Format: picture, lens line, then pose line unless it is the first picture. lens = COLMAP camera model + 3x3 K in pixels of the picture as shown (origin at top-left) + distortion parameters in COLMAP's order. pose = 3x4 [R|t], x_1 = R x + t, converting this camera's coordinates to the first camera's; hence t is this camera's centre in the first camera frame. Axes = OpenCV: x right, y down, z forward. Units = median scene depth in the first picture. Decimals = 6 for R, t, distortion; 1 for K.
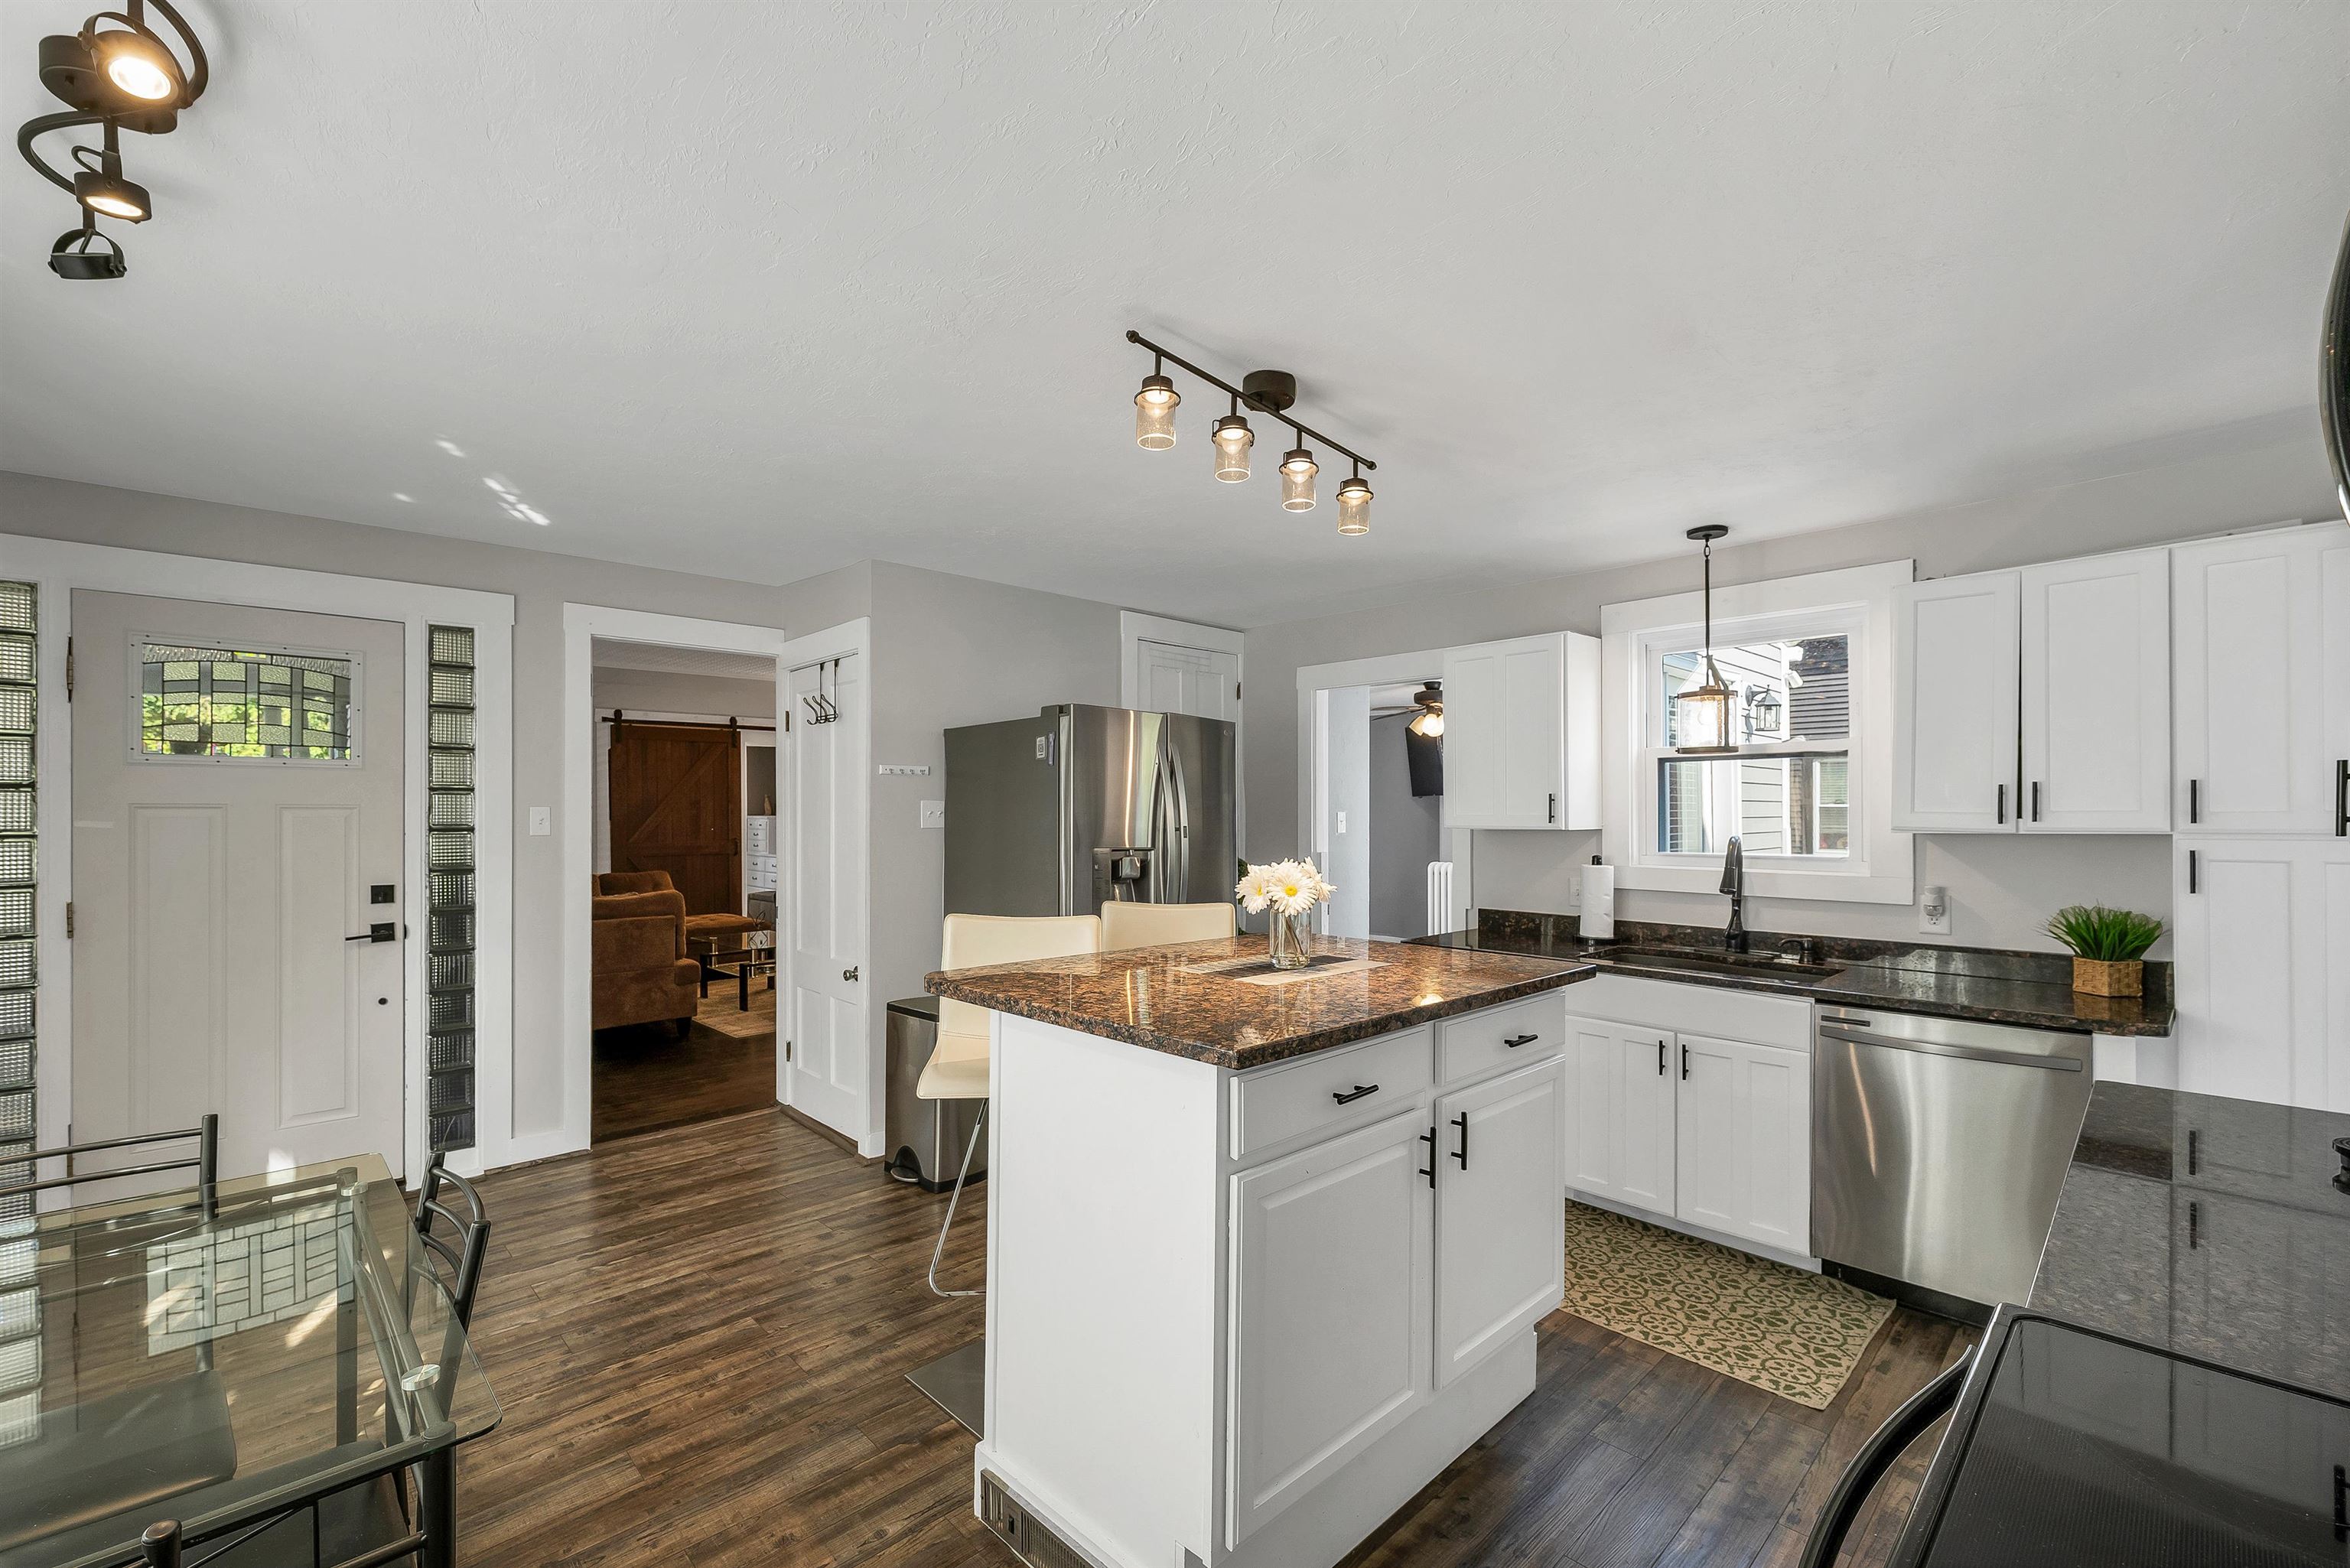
lens RADIAL K [[976.3, 0, 1173.2], [0, 976.3, 810.2], [0, 0, 1]] dist [0.002941, -0.000027]
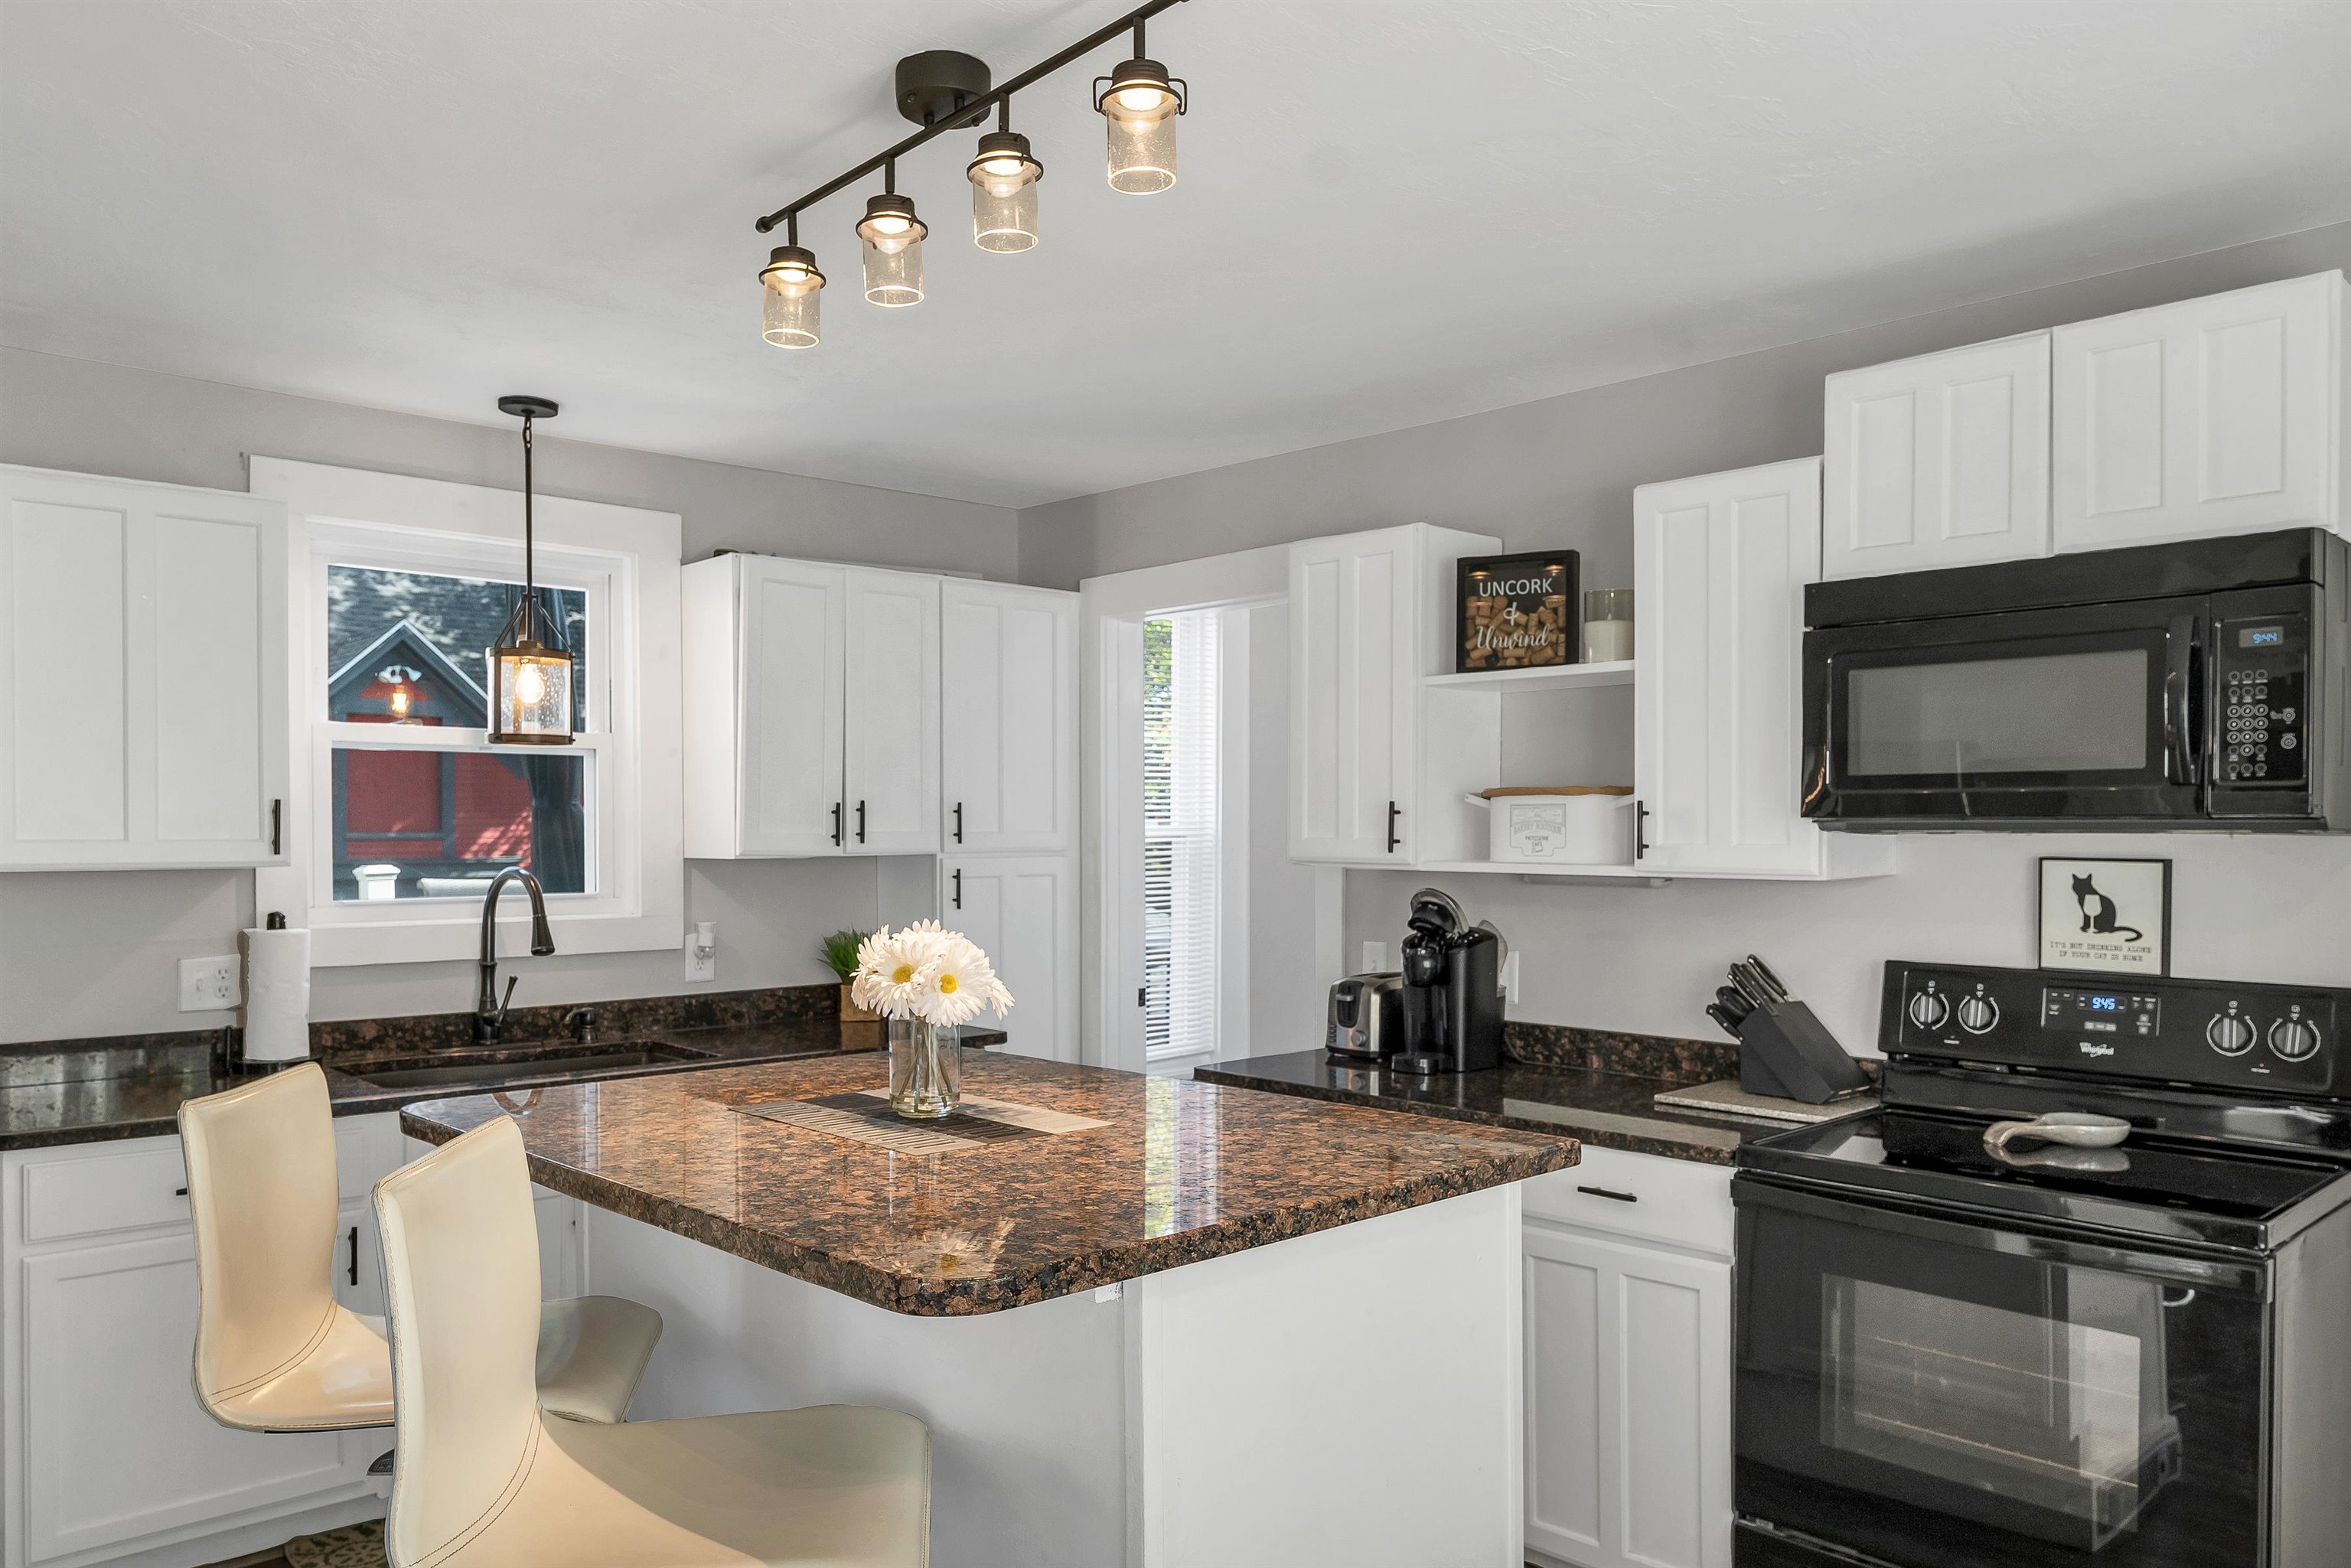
lens RADIAL K [[1631.5, 0, 1171.7], [0, 1631.5, 829.3], [0, 0, 1]] dist [-0.005895, 0.003116]
pose [[0.001757, 0.000136, 0.999998, -0.694930], [-0.006954, 0.999976, -0.000123, -0.003568], [-0.999974, -0.006954, 0.001758, 0.724285]]
